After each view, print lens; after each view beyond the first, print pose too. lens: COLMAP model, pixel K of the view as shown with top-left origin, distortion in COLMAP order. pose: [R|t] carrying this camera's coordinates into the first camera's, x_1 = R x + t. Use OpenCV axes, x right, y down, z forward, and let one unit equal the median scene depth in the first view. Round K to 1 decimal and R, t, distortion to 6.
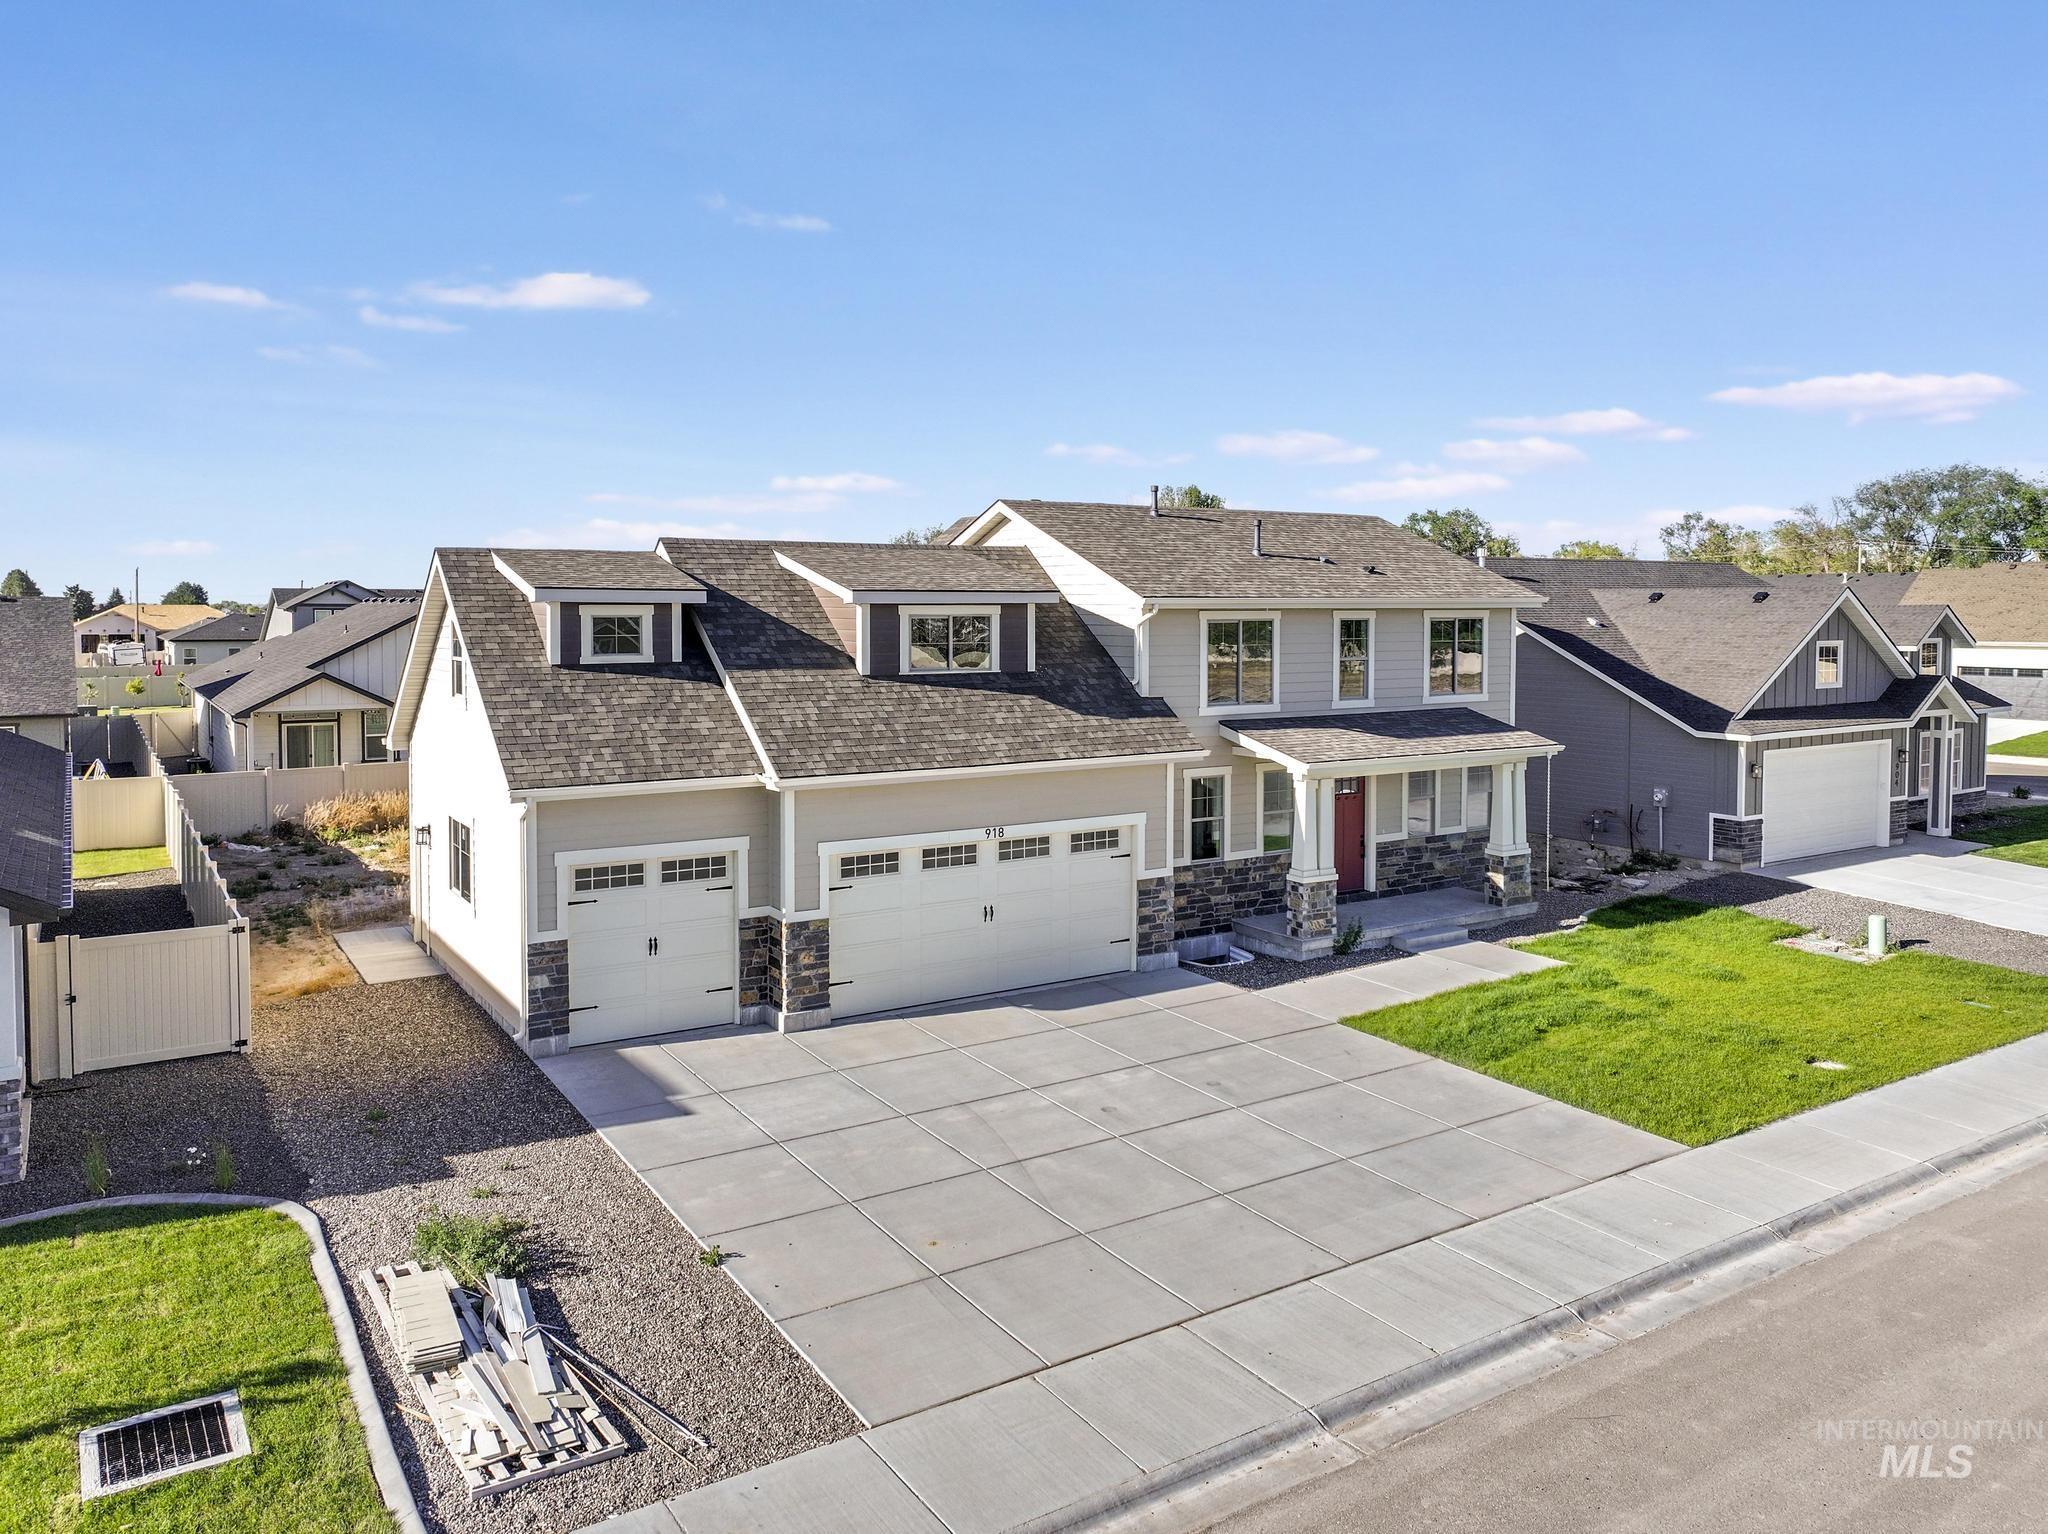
lens RADIAL K [[1488.3, 0, 985.1], [0, 1488.3, 707.5], [0, 0, 1]] dist [0.007421, 0.006539]
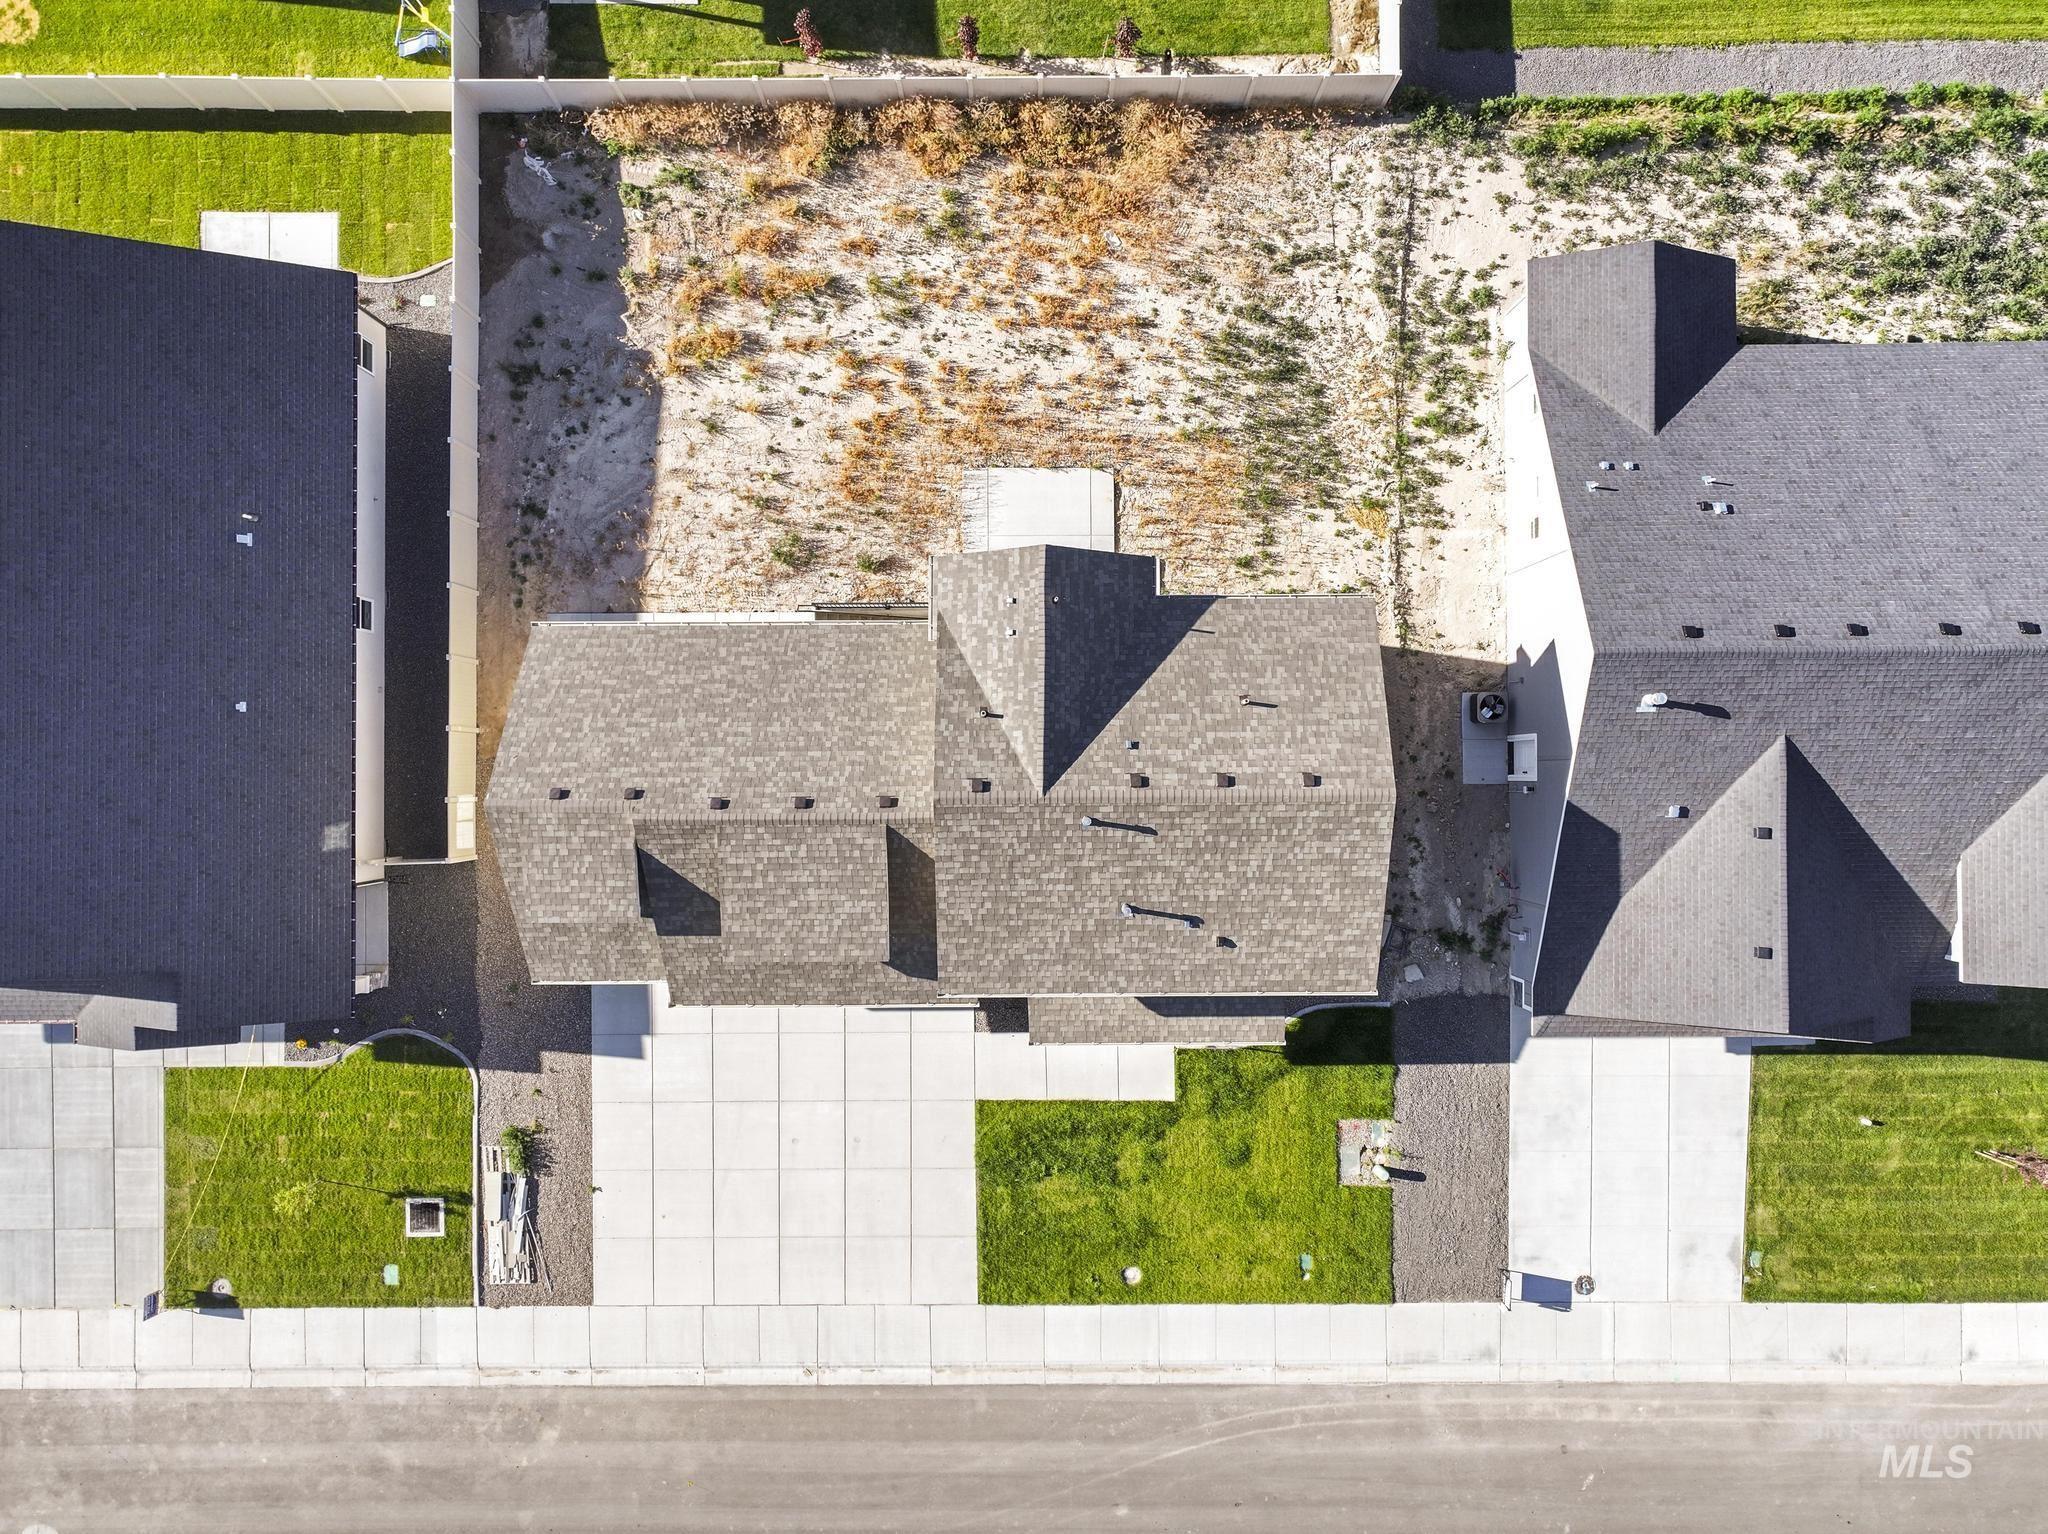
lens RADIAL K [[1424.6, 0, 1024.0], [0, 1424.6, 767.0], [0, 0, 1]] dist [0.005089, 0.000302]
pose [[0.855707, 0.517445, -0.004072, 0.071717], [-0.033795, 0.063736, 0.997394, -1.448670], [0.516356, -0.853339, 0.072026, 1.136472]]
